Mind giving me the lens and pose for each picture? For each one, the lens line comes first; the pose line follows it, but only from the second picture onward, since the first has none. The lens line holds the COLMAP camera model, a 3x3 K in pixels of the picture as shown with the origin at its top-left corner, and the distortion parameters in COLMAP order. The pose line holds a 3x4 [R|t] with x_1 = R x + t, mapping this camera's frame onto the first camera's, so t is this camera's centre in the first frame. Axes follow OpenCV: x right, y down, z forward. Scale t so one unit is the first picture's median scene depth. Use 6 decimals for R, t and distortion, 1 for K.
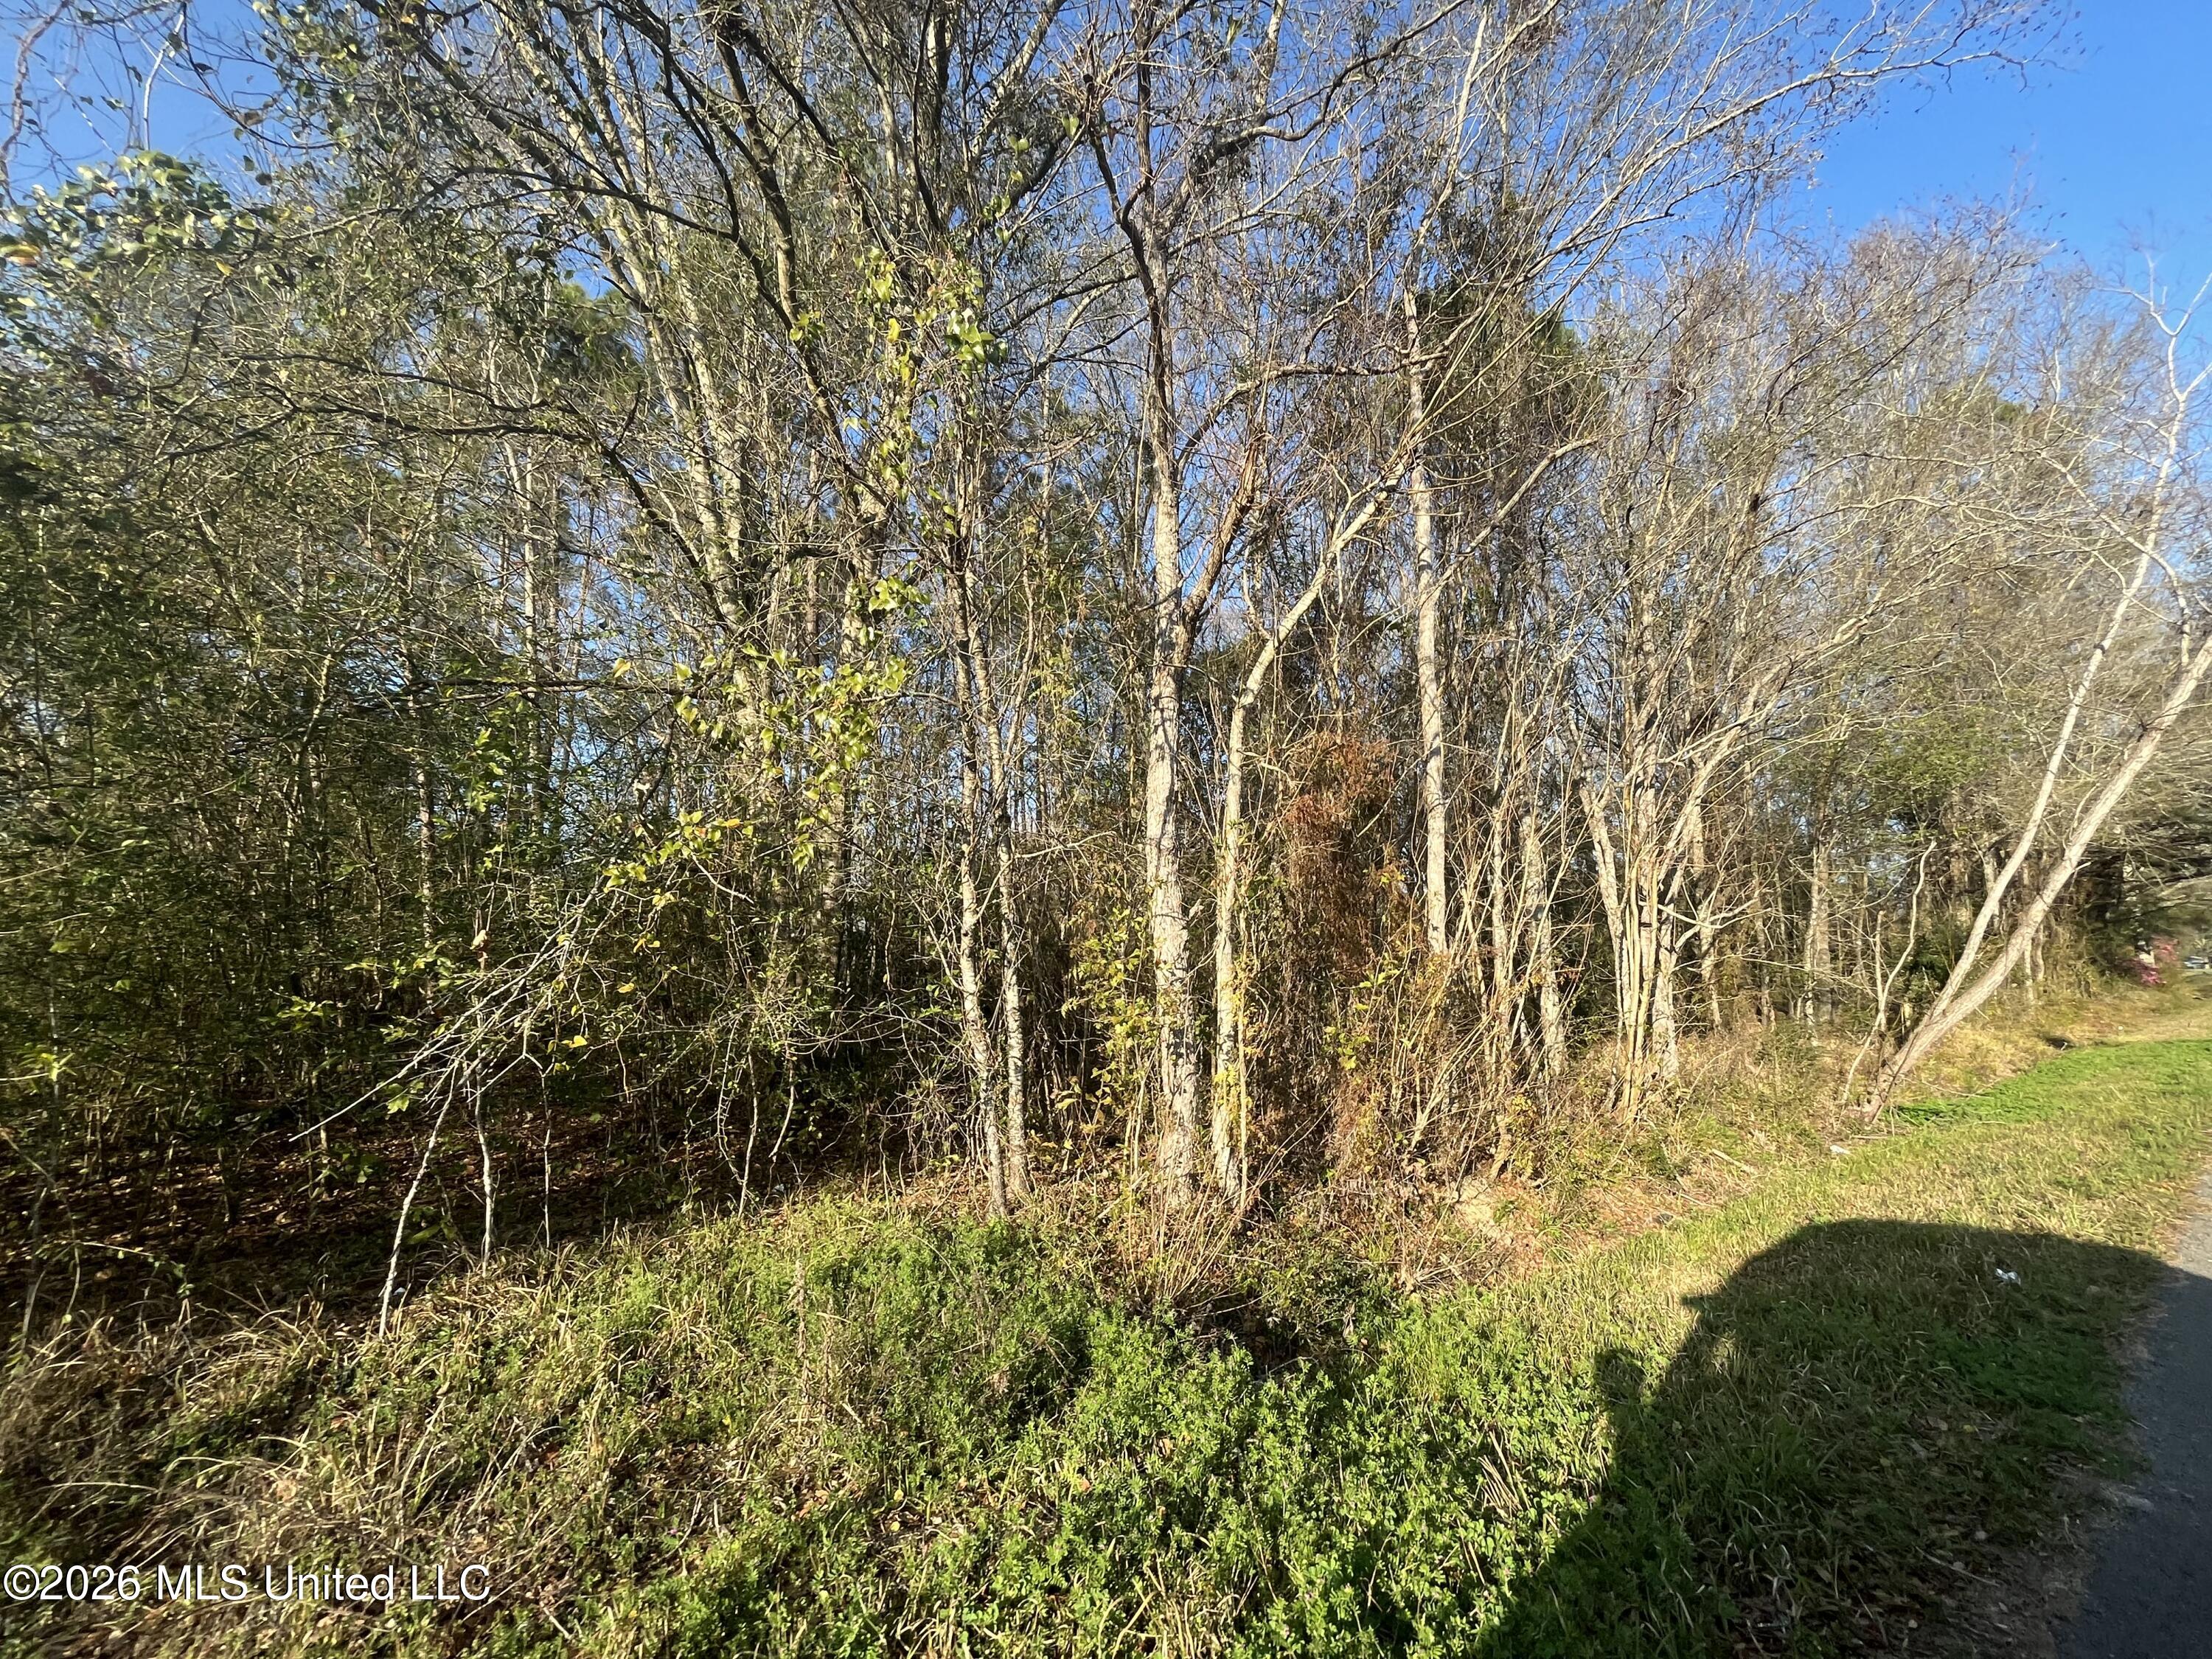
lens RADIAL K [[895.5, 0, 1107.6], [0, 895.5, 830.1], [0, 0, 1]] dist [0.000179, 0.000011]
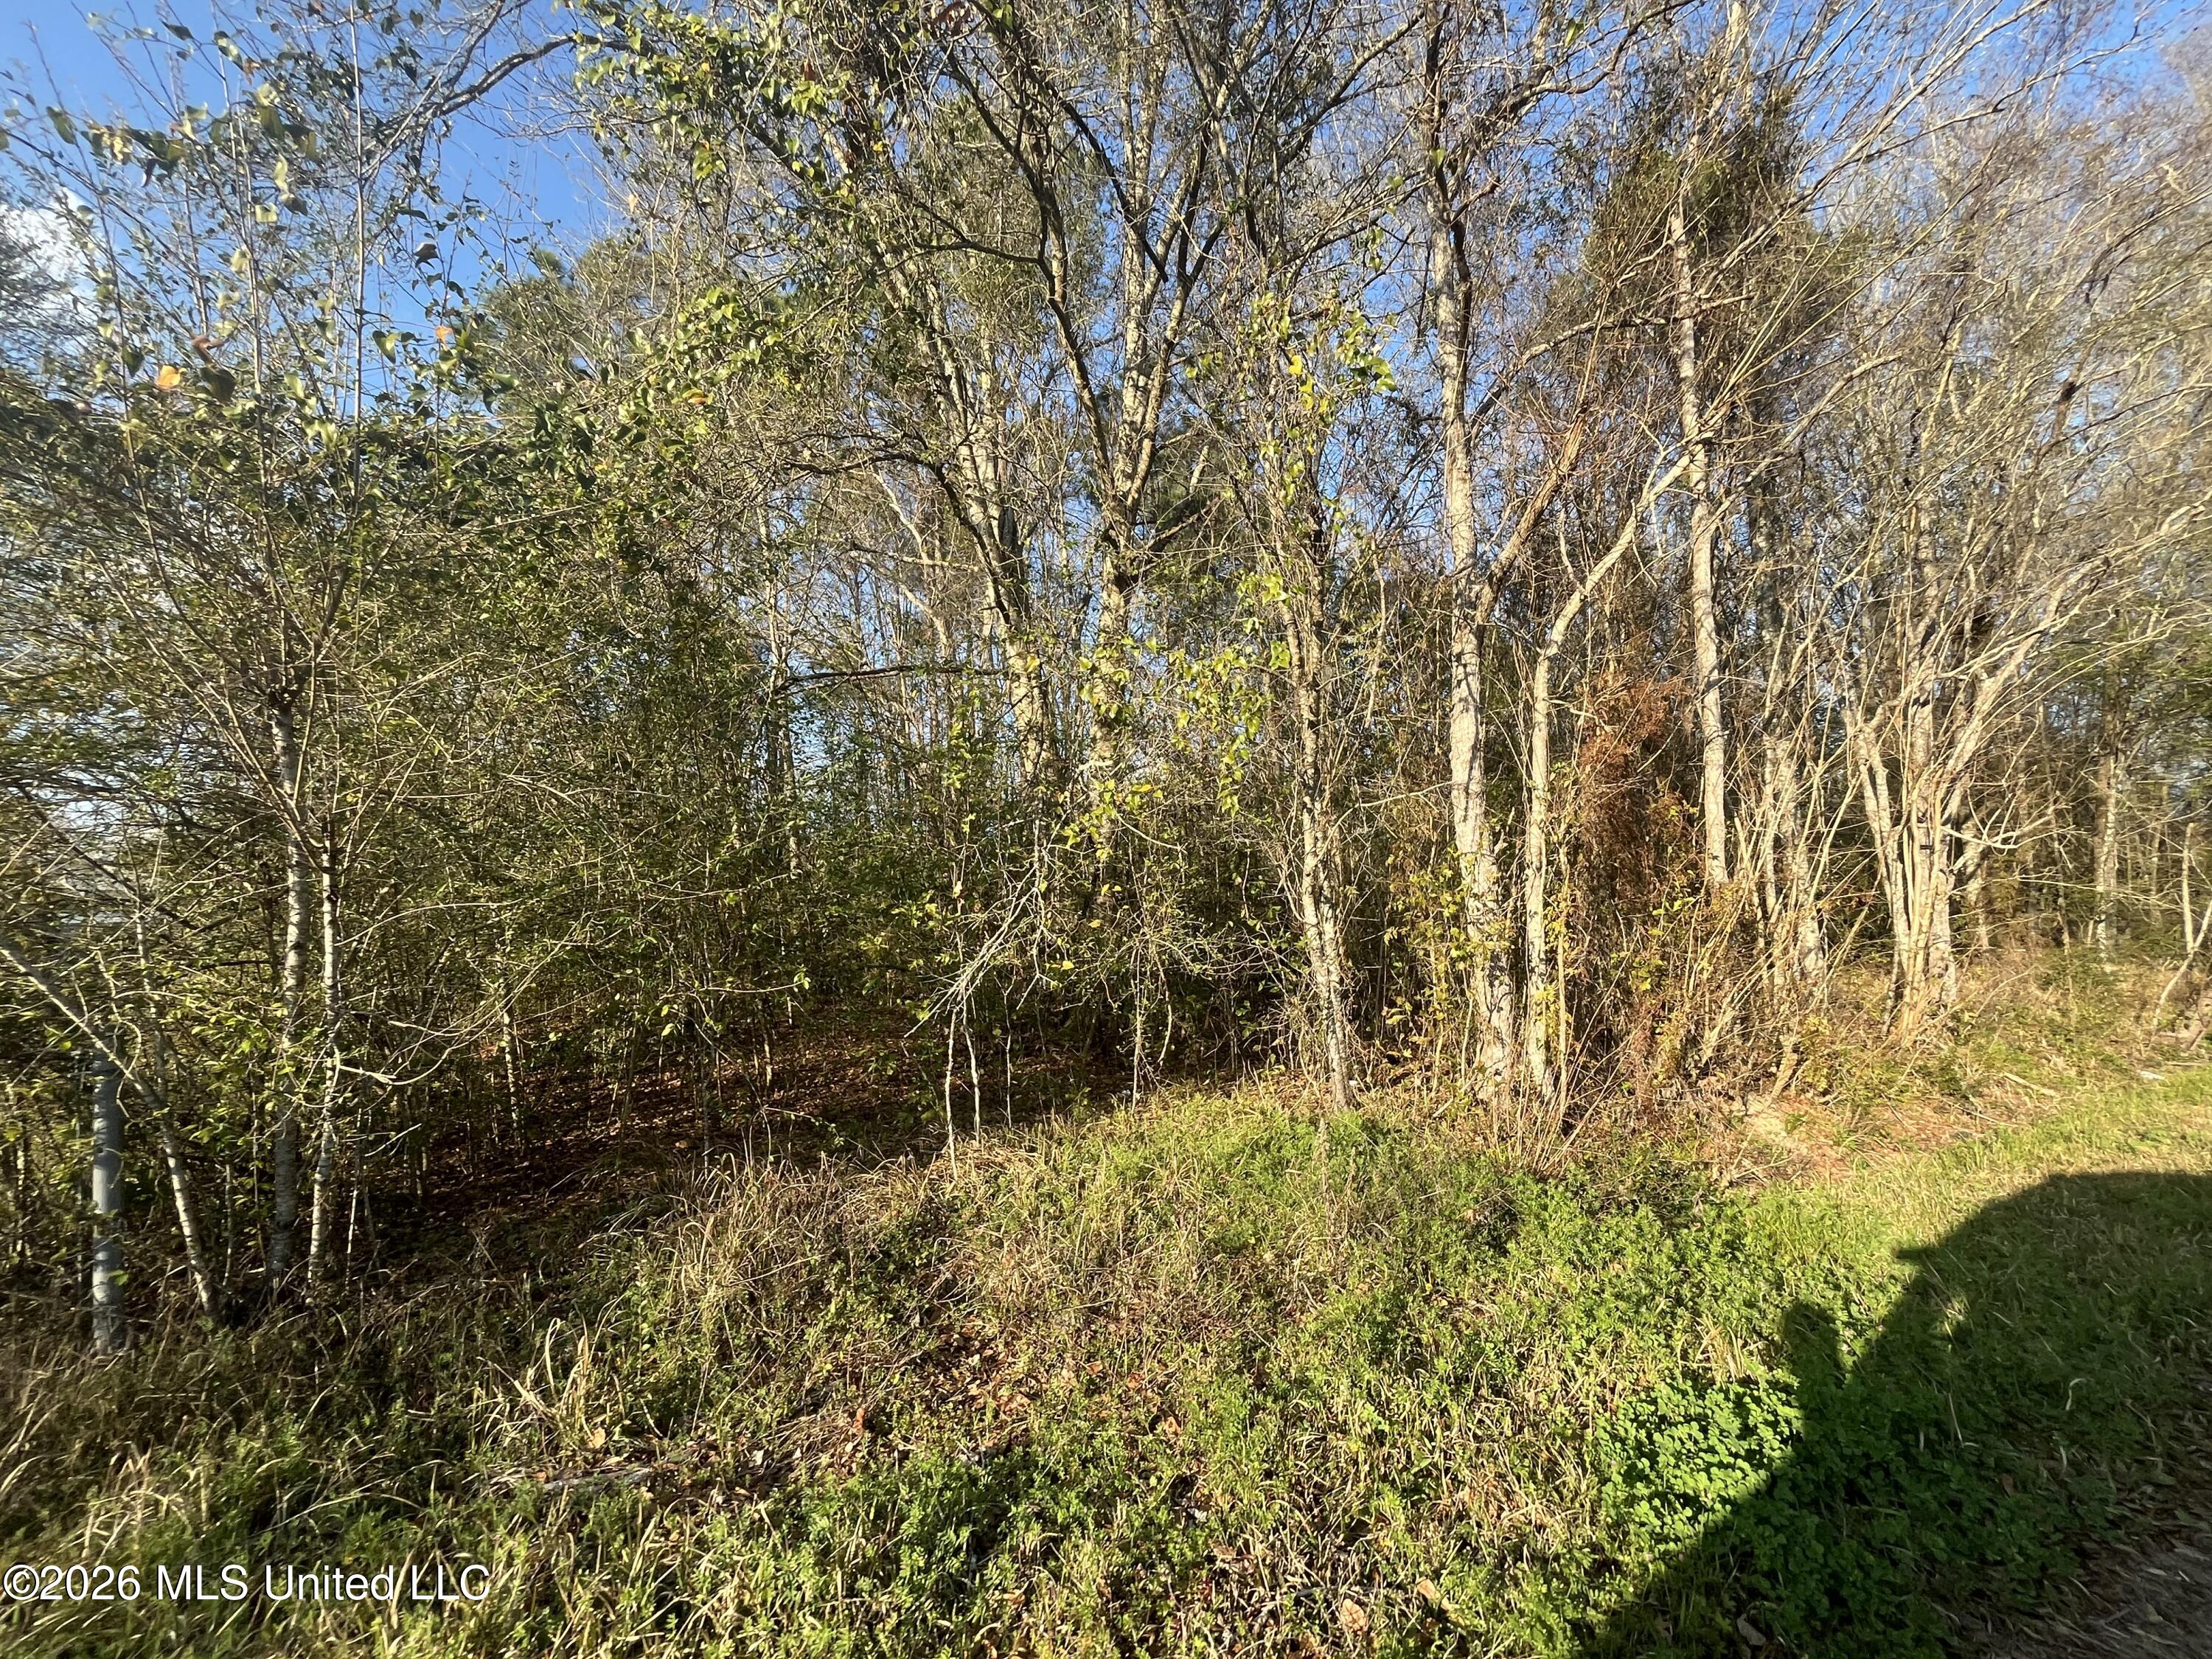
lens RADIAL K [[895.5, 0, 1104.6], [0, 895.5, 830.6], [0, 0, 1]] dist [0.000179, 0.000011]
pose [[0.987160, -0.035150, -0.155822, -0.207728], [0.045202, 0.997086, 0.061447, -0.020334], [0.153208, -0.067701, 0.985872, -0.153849]]
